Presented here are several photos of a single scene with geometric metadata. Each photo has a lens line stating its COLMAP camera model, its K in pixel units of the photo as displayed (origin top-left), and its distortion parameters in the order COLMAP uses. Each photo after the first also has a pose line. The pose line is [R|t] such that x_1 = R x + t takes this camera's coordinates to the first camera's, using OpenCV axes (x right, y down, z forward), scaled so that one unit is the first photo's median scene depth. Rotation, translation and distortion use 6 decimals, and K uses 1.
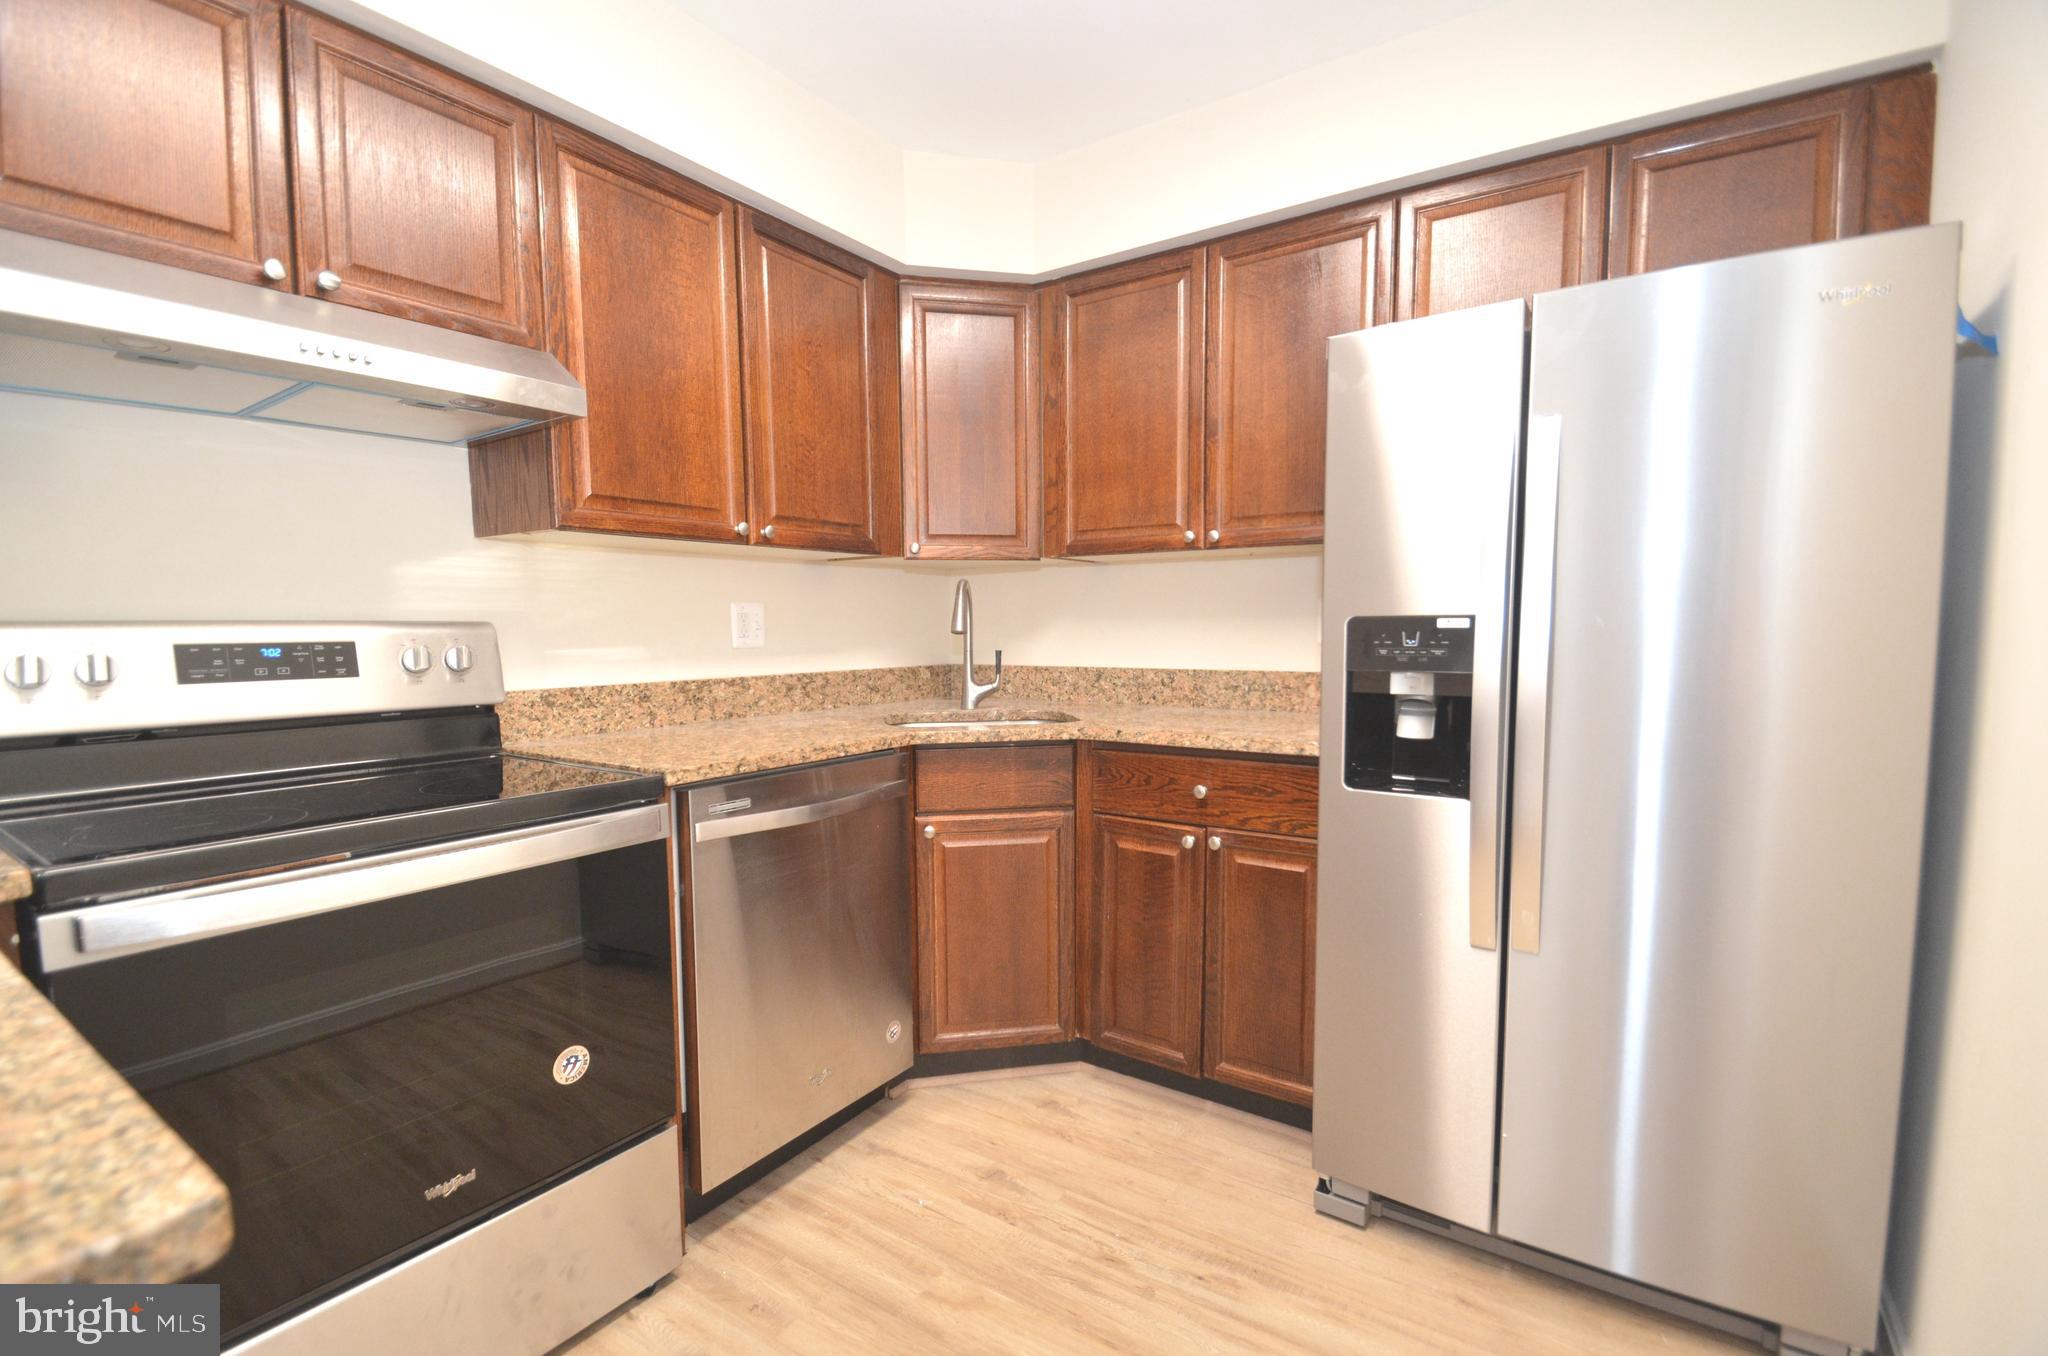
lens RADIAL K [[899.5, 0, 1026.0], [0, 899.5, 701.7], [0, 0, 1]] dist [0.000060, -0.007376]
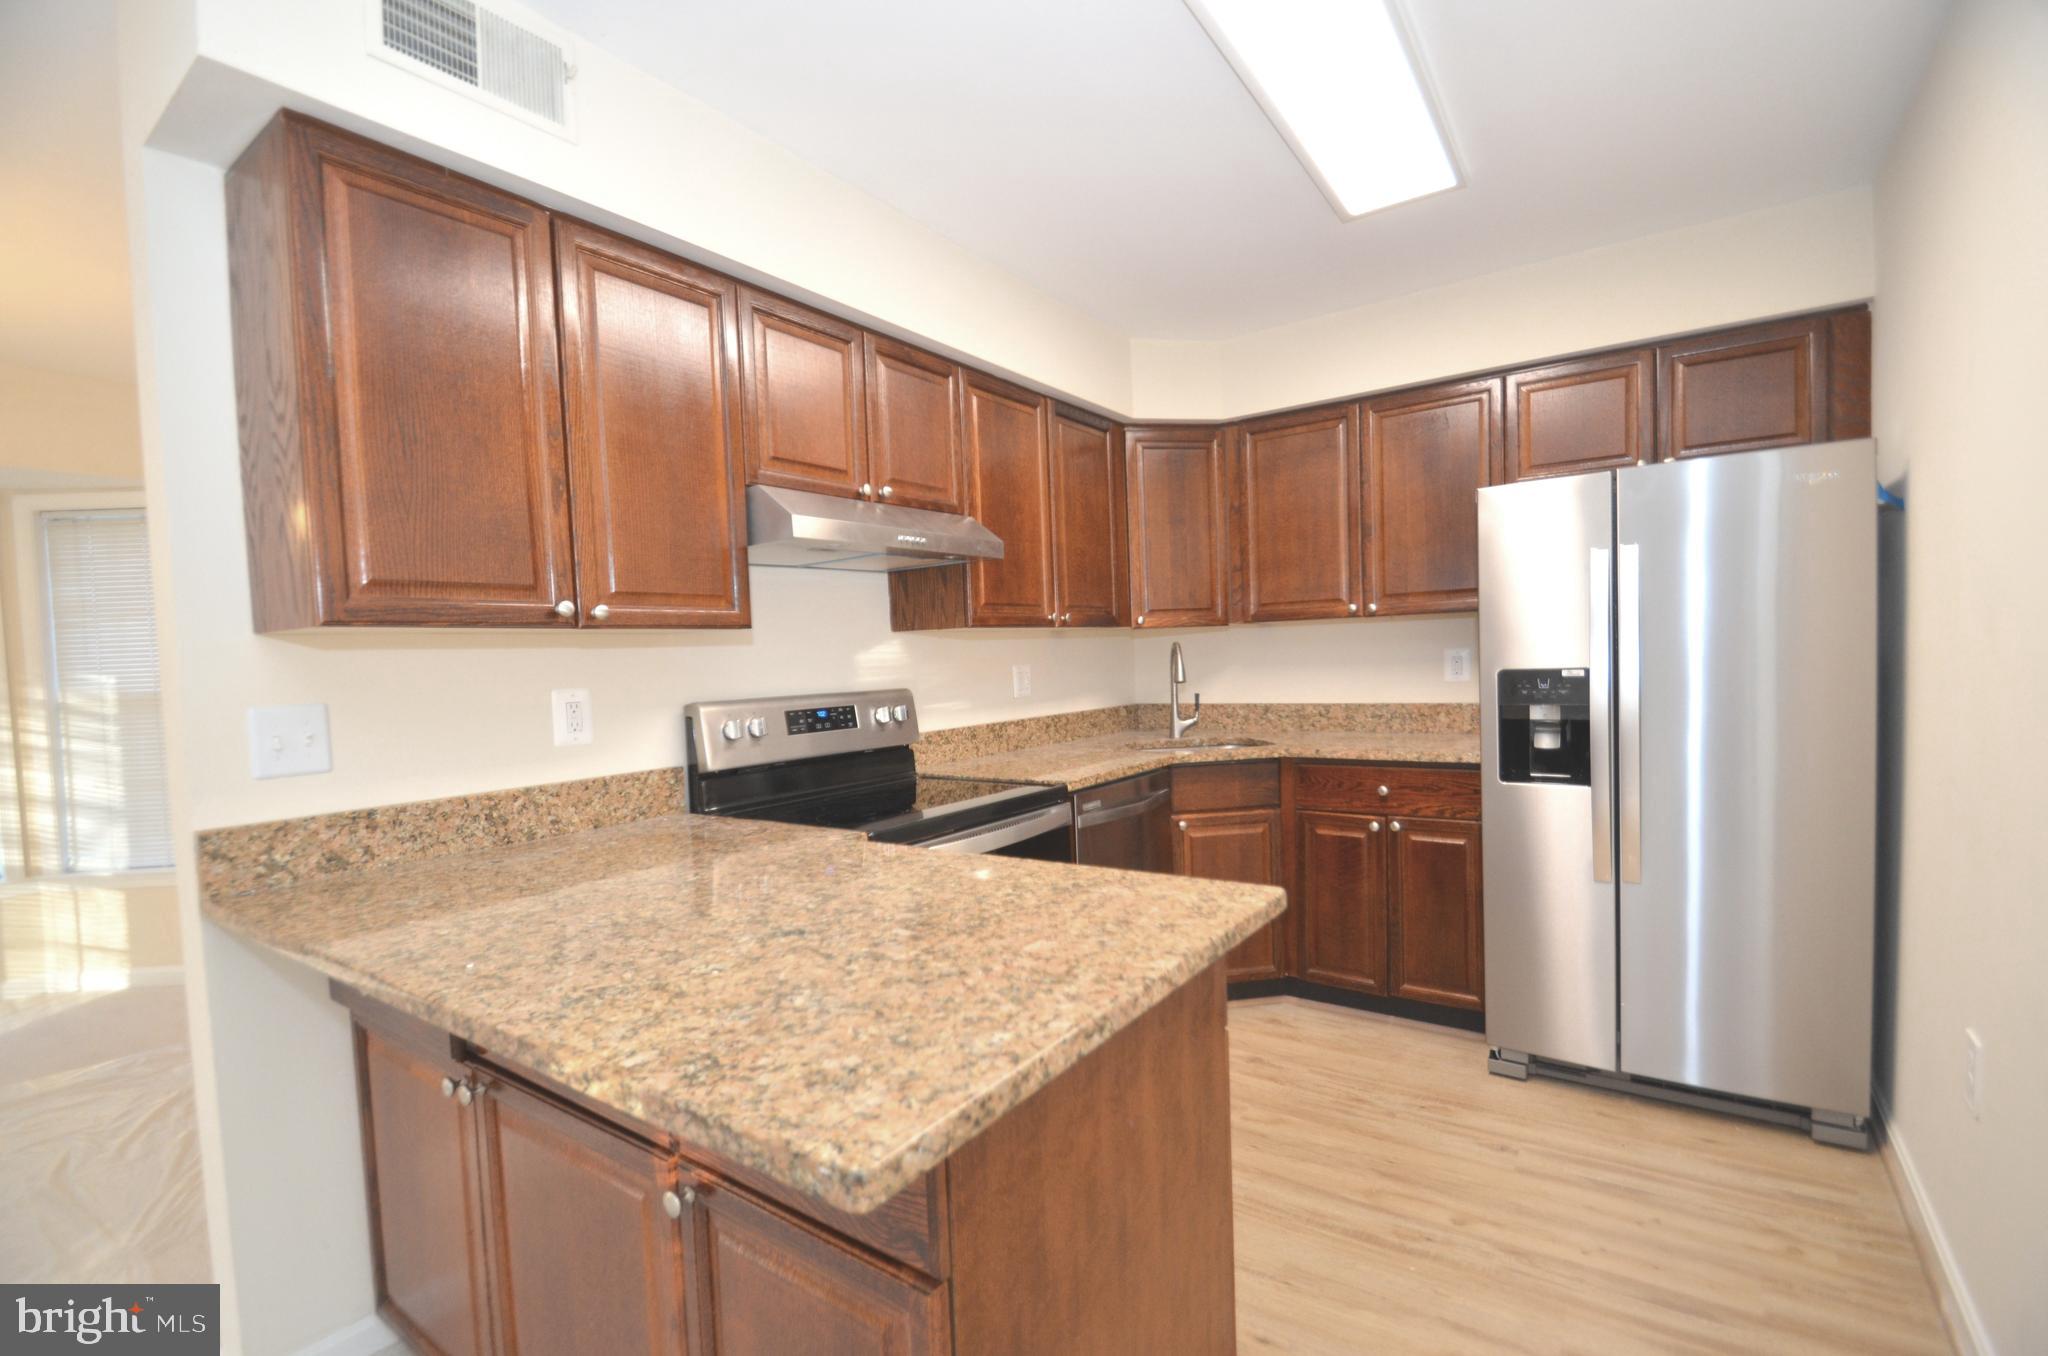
lens RADIAL K [[899.9, 0, 1016.4], [0, 899.9, 699.0], [0, 0, 1]] dist [0.000729, -0.007861]
pose [[0.999020, -0.029640, -0.032873, -0.325504], [0.028414, 0.998906, -0.037129, -0.008719], [0.033938, 0.036158, 0.998770, -0.437132]]
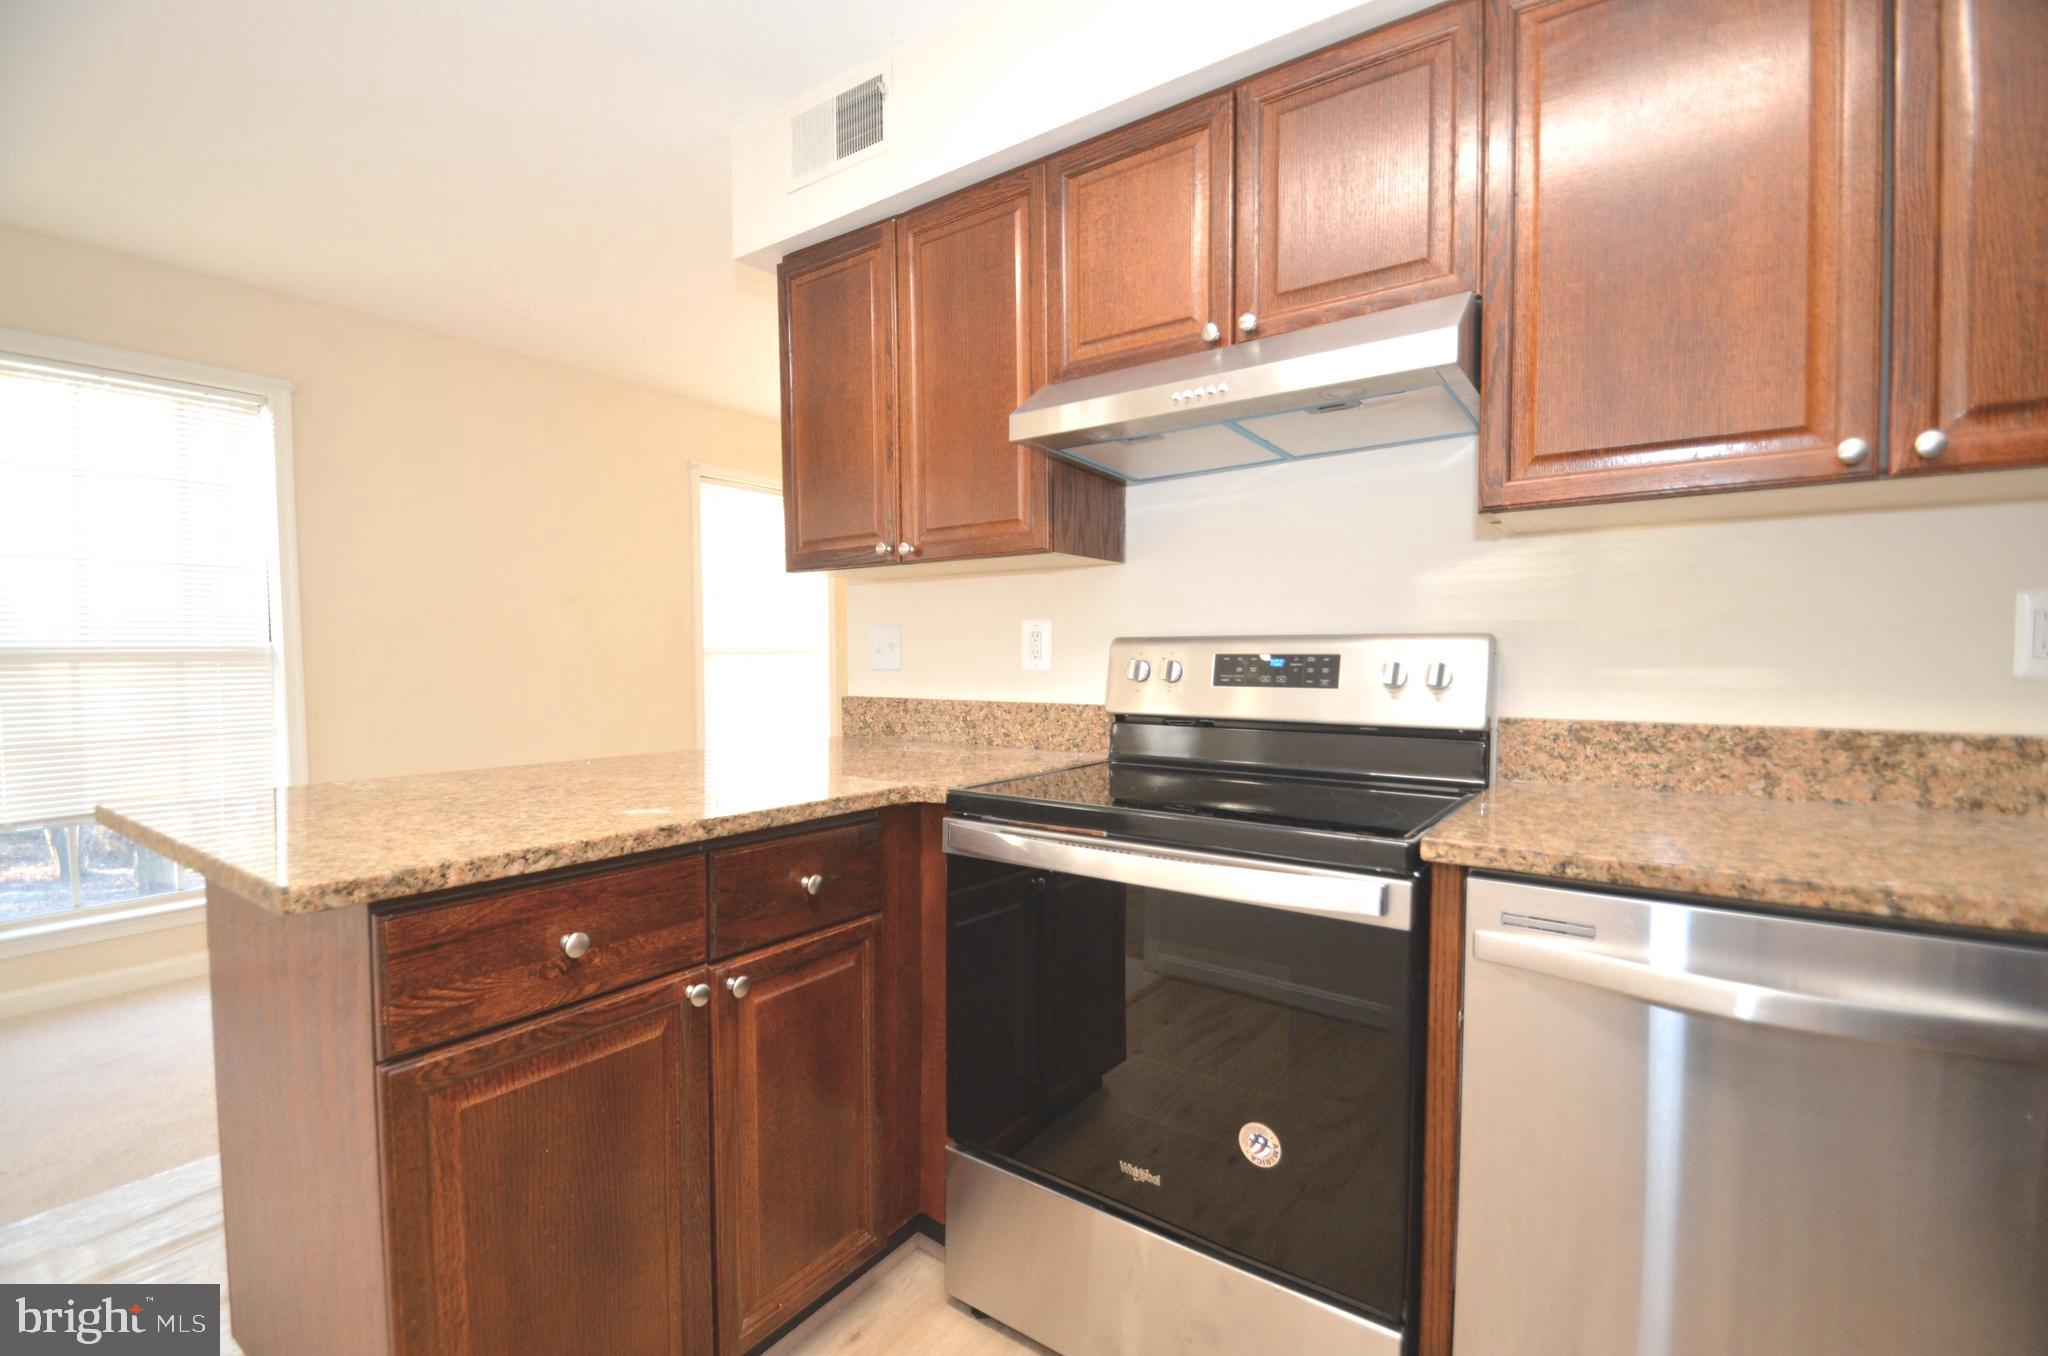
lens RADIAL K [[899.5, 0, 1026.0], [0, 899.5, 701.7], [0, 0, 1]] dist [0.000060, -0.007376]
pose [[-0.020845, 0.060036, -0.997979, 0.229280], [-0.082076, 0.994723, 0.061554, -0.036701], [0.996408, 0.083194, -0.015808, 0.519163]]
